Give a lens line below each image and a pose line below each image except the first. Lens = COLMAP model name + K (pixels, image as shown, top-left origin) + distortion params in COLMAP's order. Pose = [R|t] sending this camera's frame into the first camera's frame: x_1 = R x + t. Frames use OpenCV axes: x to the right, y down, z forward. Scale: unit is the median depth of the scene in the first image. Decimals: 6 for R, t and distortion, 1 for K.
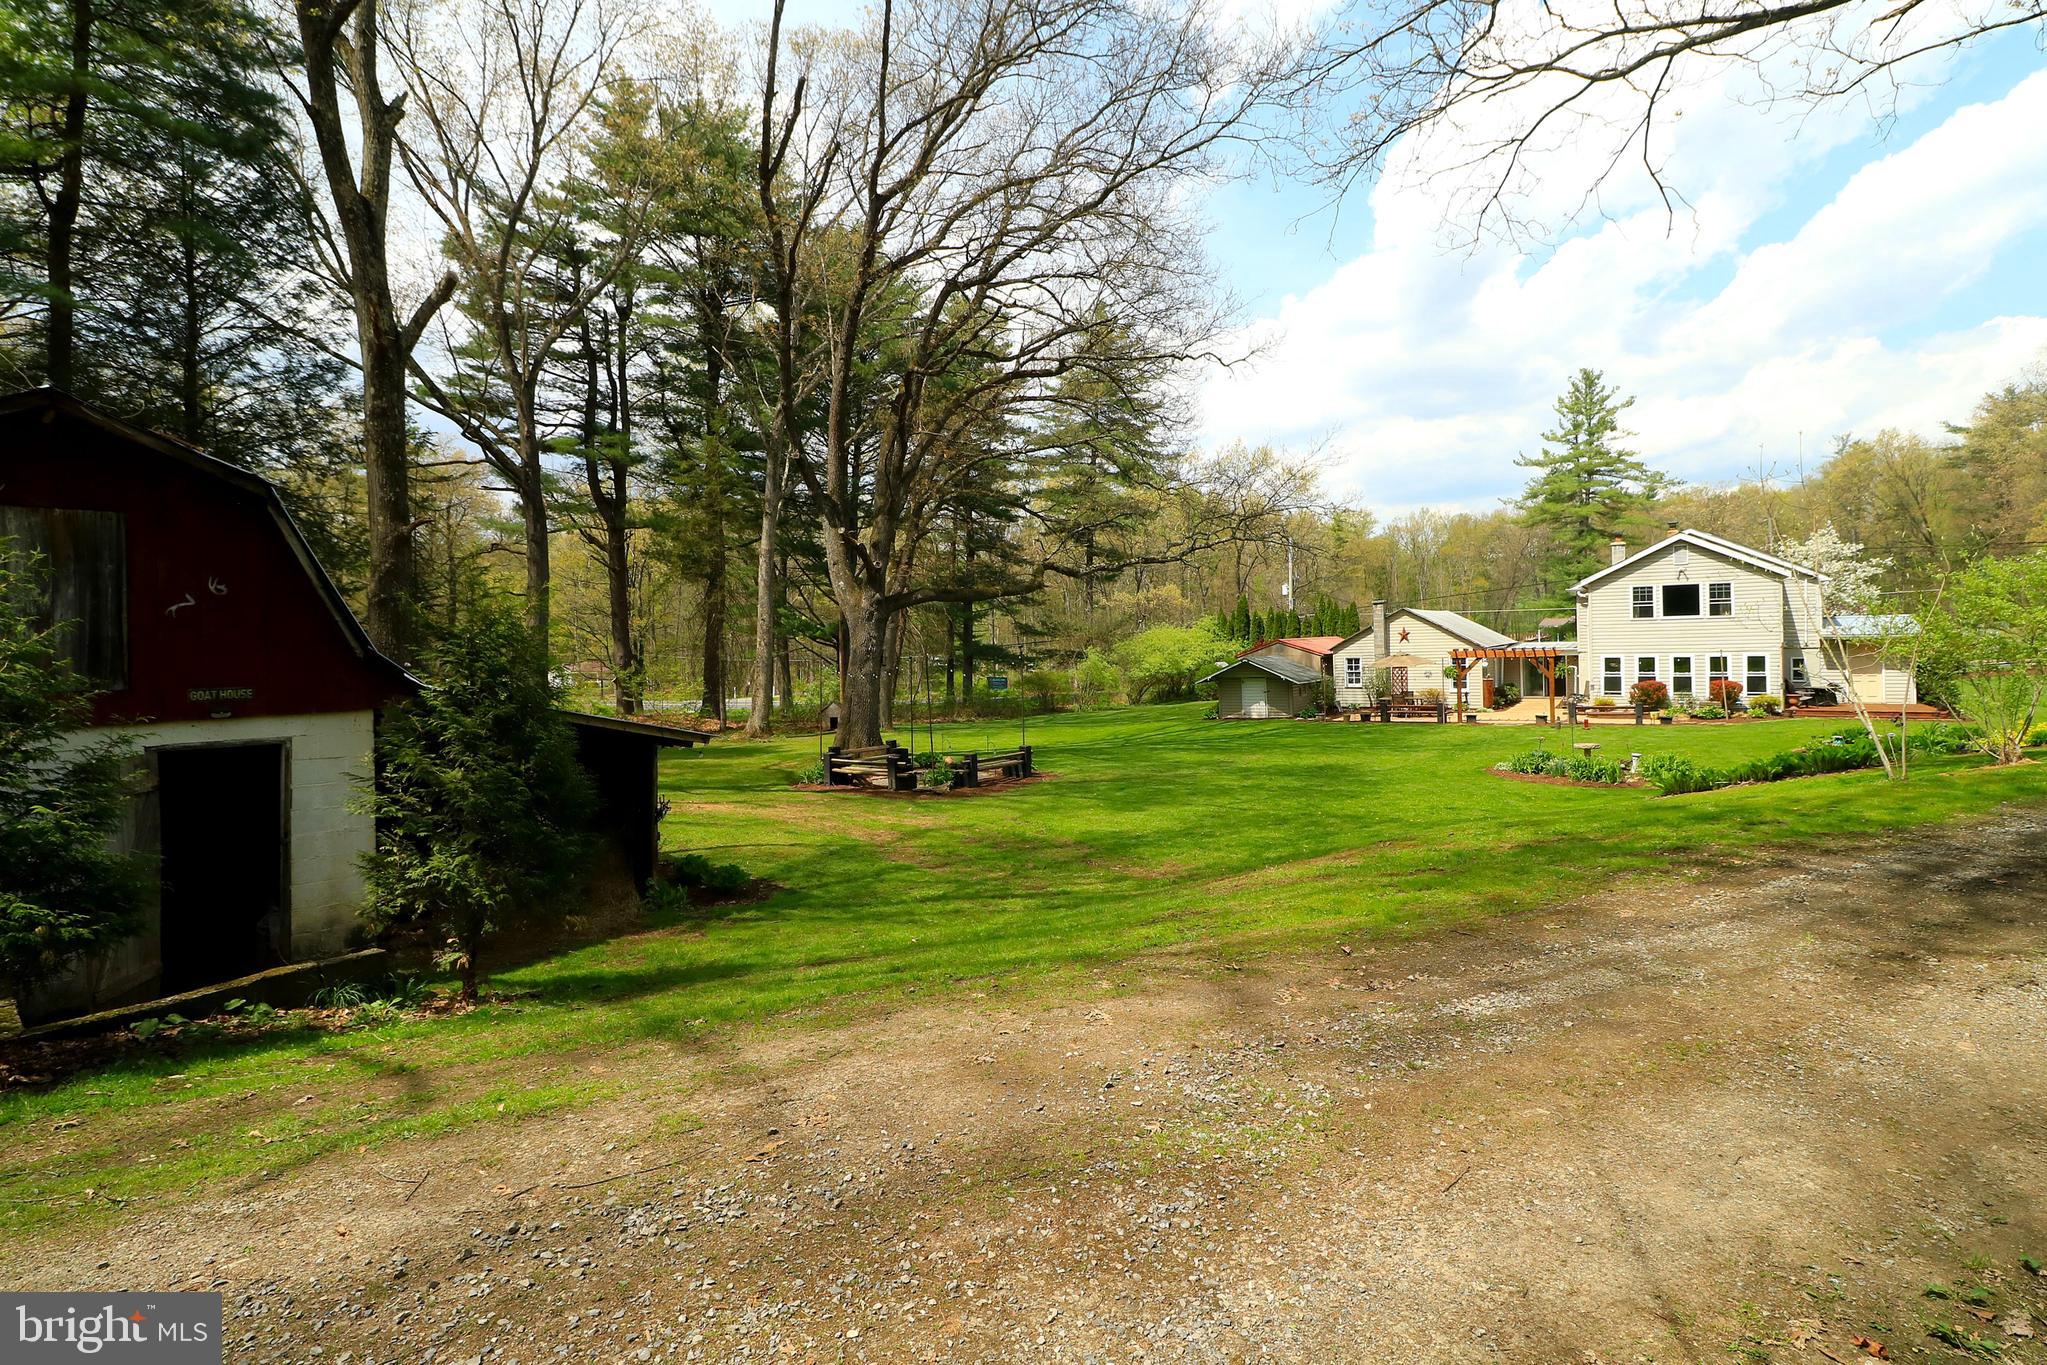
lens RADIAL K [[983.4, 0, 1051.3], [0, 983.4, 645.5], [0, 0, 1]] dist [-0.000817, 0.000489]
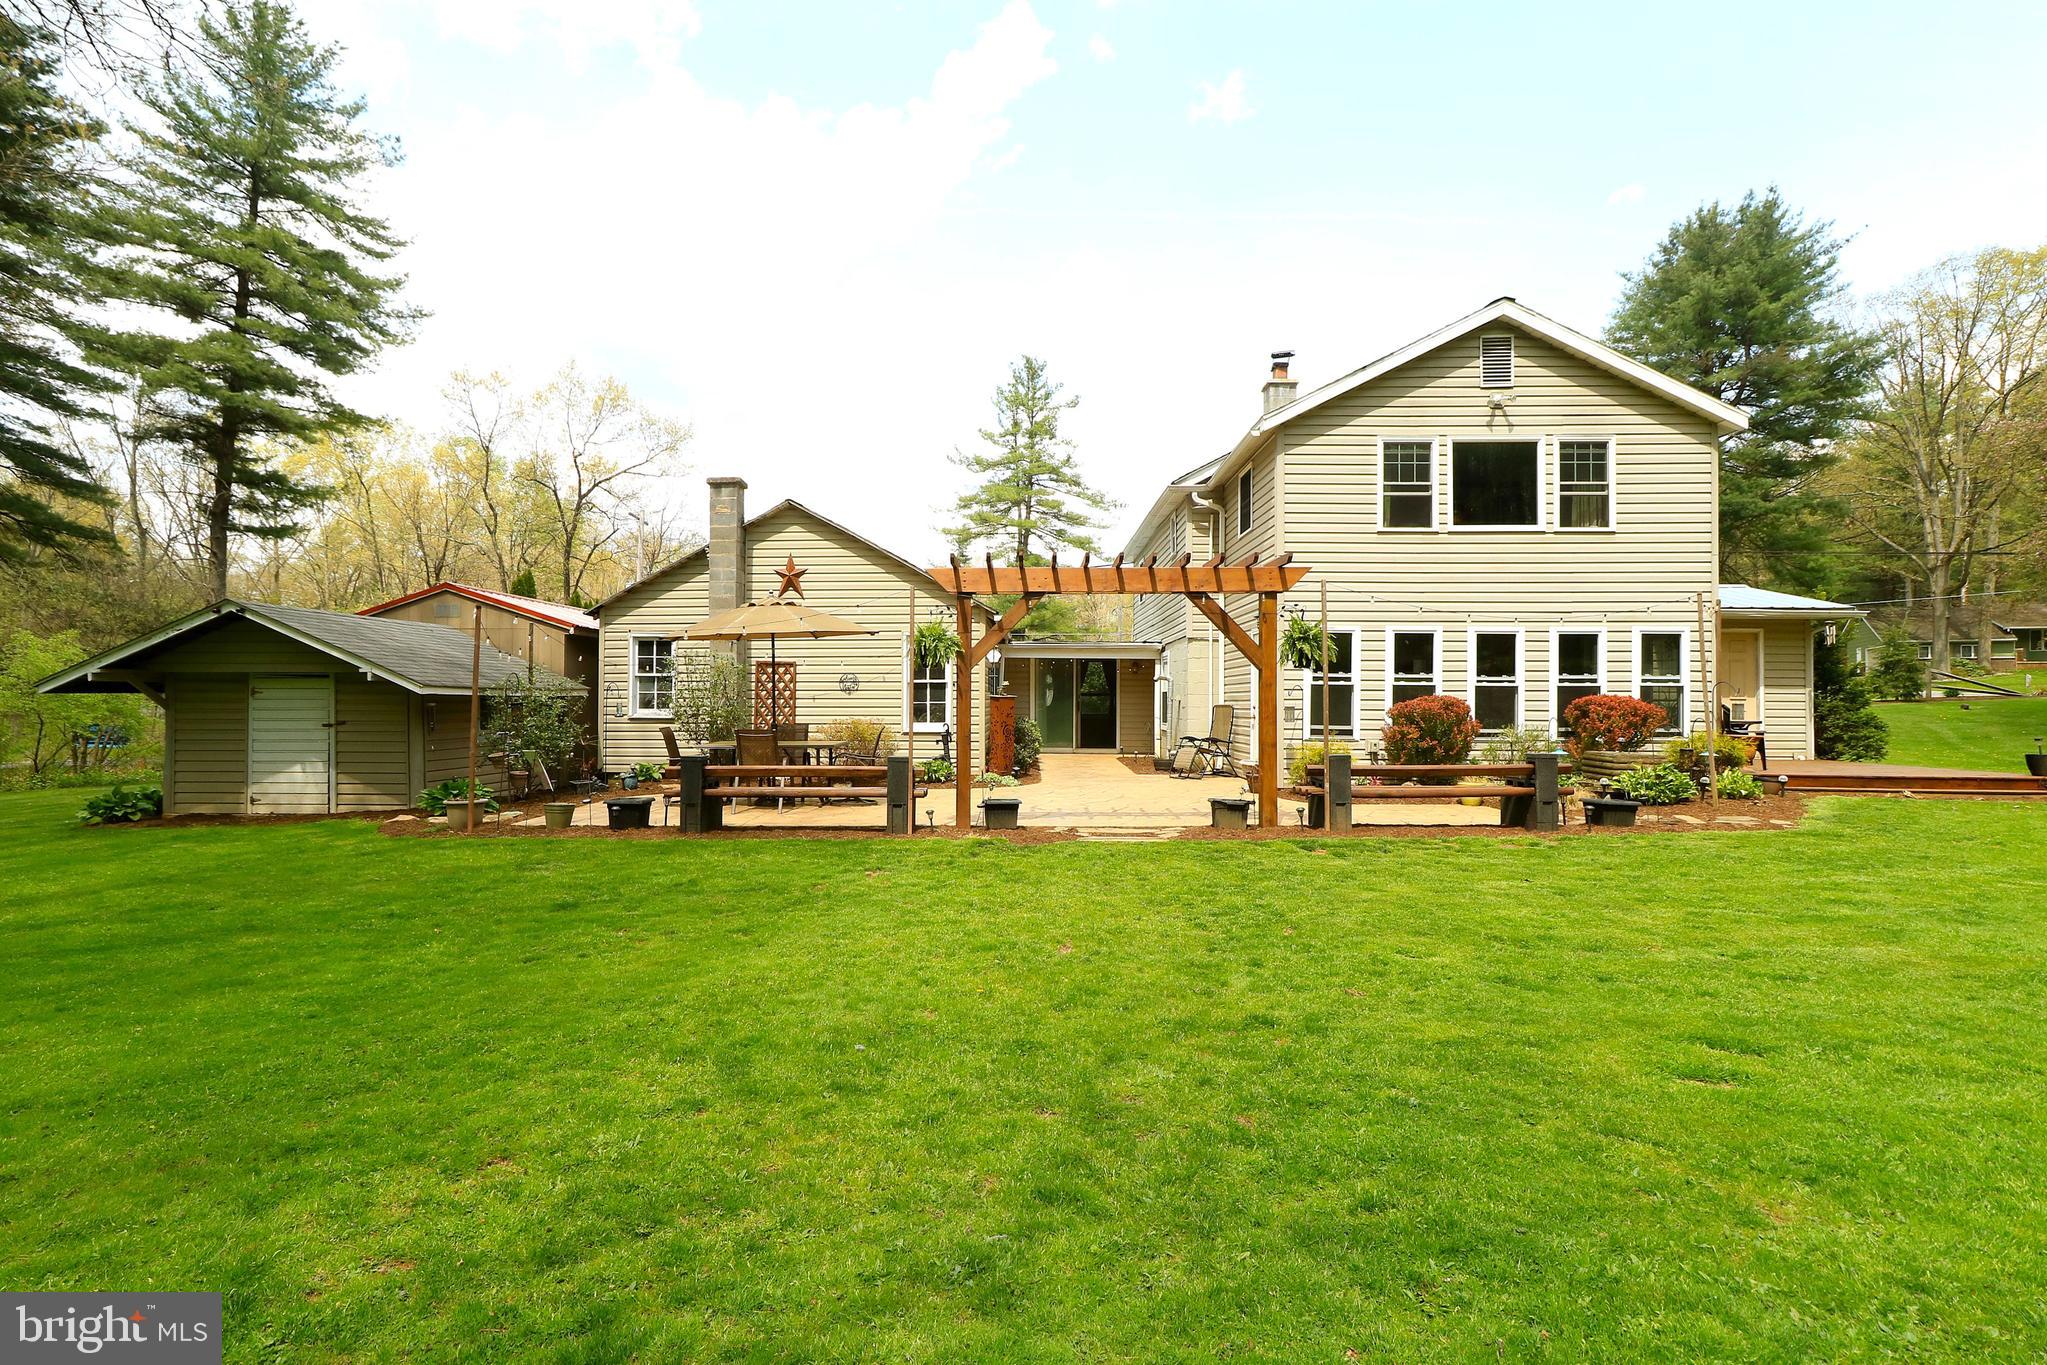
lens RADIAL K [[1000.8, 0, 998.5], [0, 1000.8, 677.7], [0, 0, 1]] dist [0.002942, 0.002256]
pose [[0.861124, 0.042503, 0.506615, 0.278932], [-0.025569, 0.998859, -0.040338, 0.047438], [-0.507751, 0.021782, 0.861228, 0.749655]]
